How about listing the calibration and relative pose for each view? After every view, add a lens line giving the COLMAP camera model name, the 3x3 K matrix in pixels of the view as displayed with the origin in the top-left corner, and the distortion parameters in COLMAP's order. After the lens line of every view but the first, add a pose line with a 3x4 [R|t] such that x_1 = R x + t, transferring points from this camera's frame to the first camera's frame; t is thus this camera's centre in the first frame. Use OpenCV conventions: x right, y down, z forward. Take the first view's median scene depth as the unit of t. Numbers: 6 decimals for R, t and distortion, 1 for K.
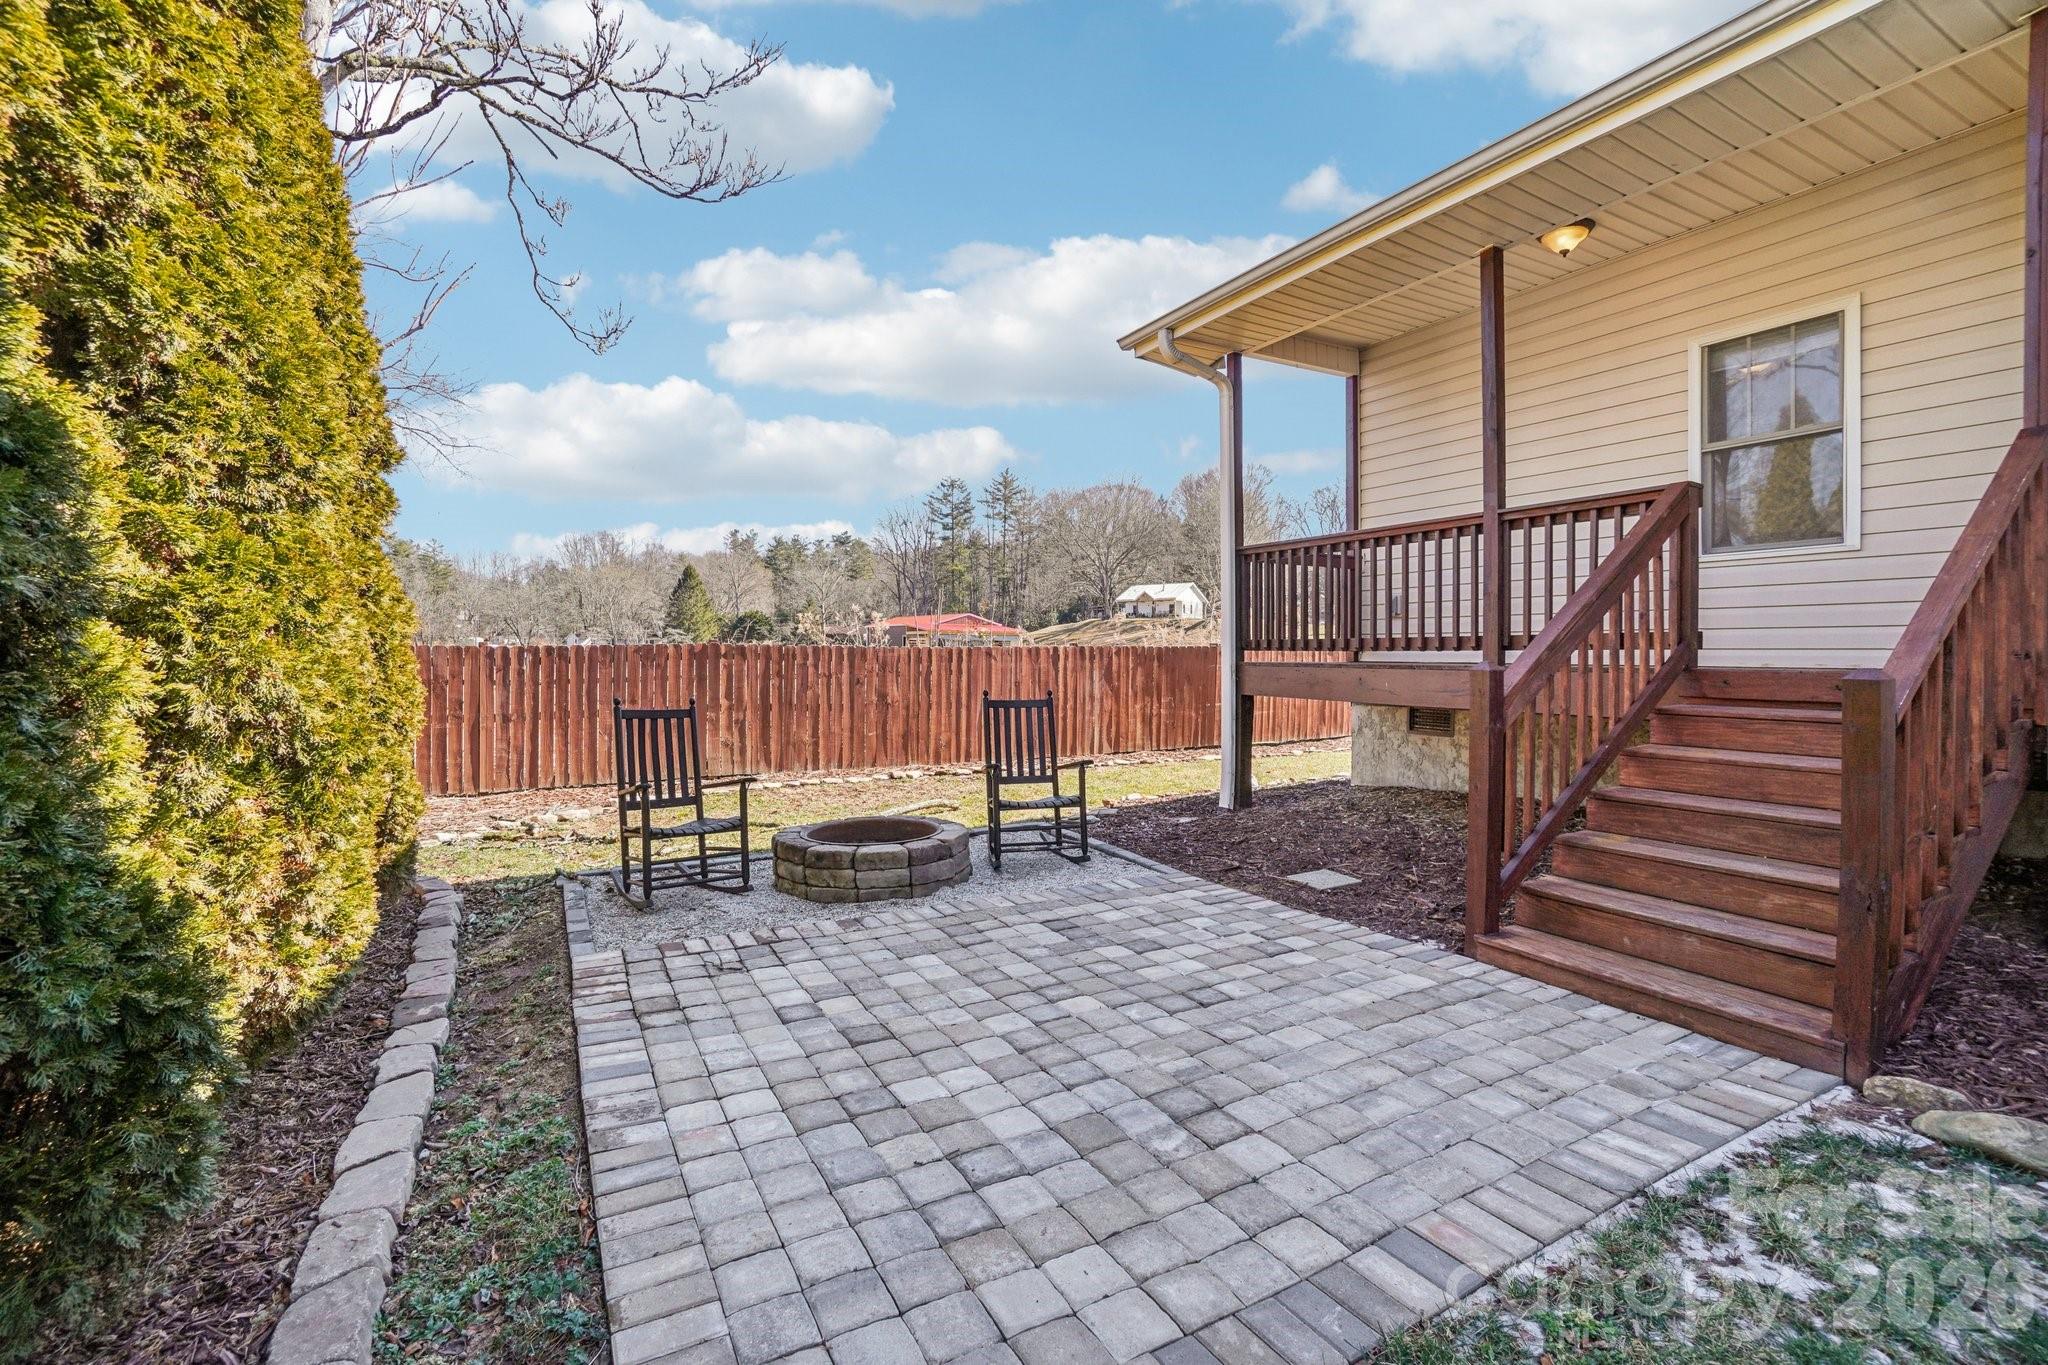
lens RADIAL K [[907.1, 0, 1016.8], [0, 907.1, 662.5], [0, 0, 1]] dist [-0.061403, 0.022996]
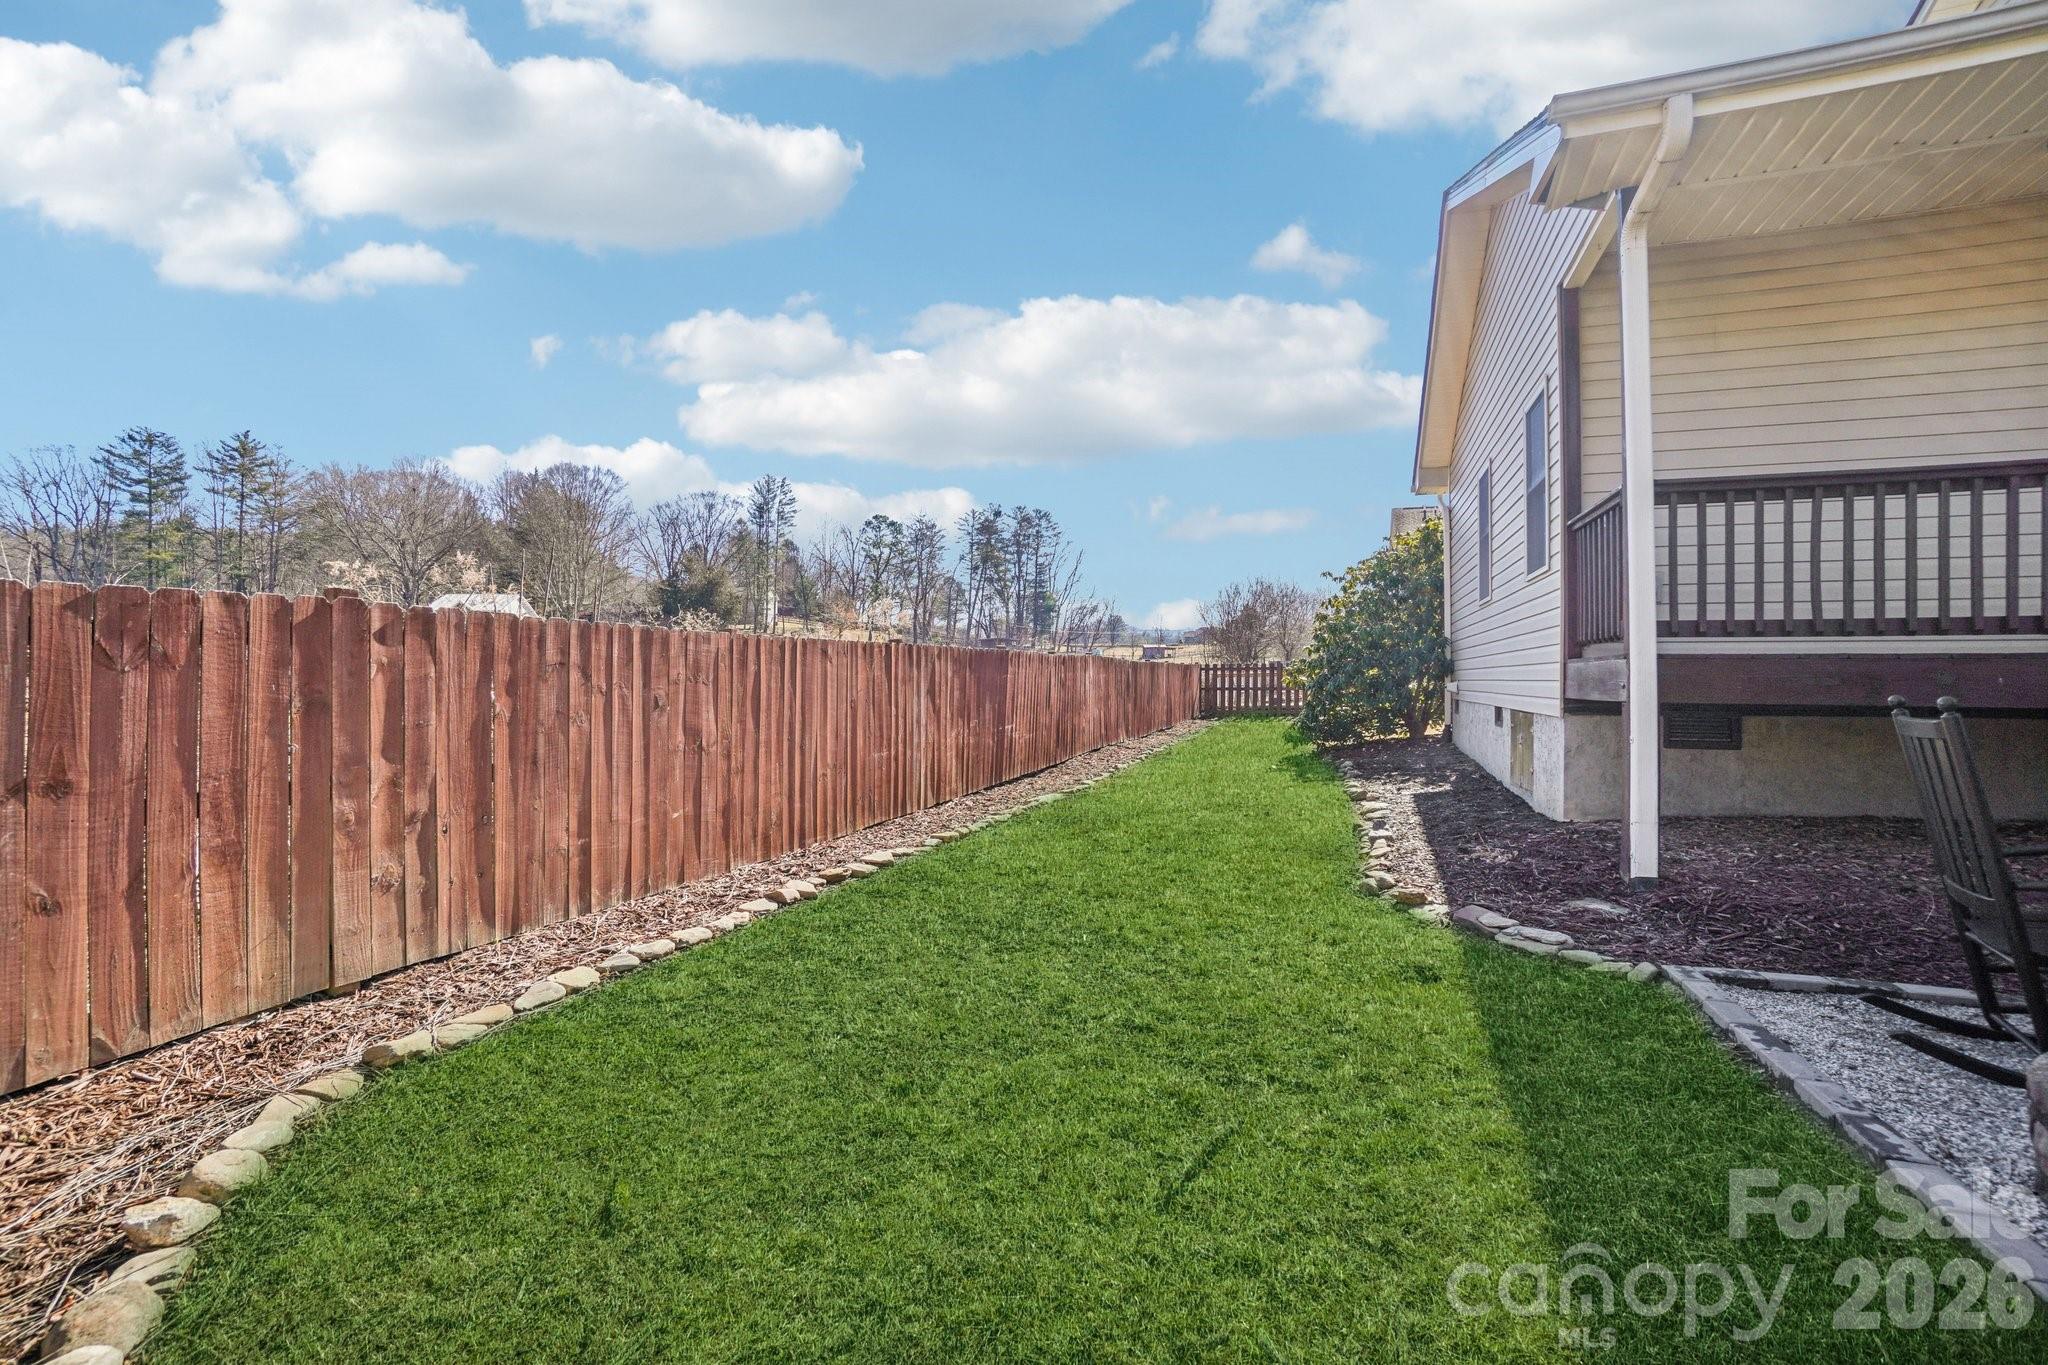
lens RADIAL K [[907.1, 0, 1016.8], [0, 907.1, 662.5], [0, 0, 1]] dist [-0.061403, 0.022996]
pose [[0.745353, 0.010043, 0.666594, -0.347865], [0.006711, 0.999723, -0.022566, 0.011188], [-0.666636, 0.021293, 0.745079, 0.535600]]
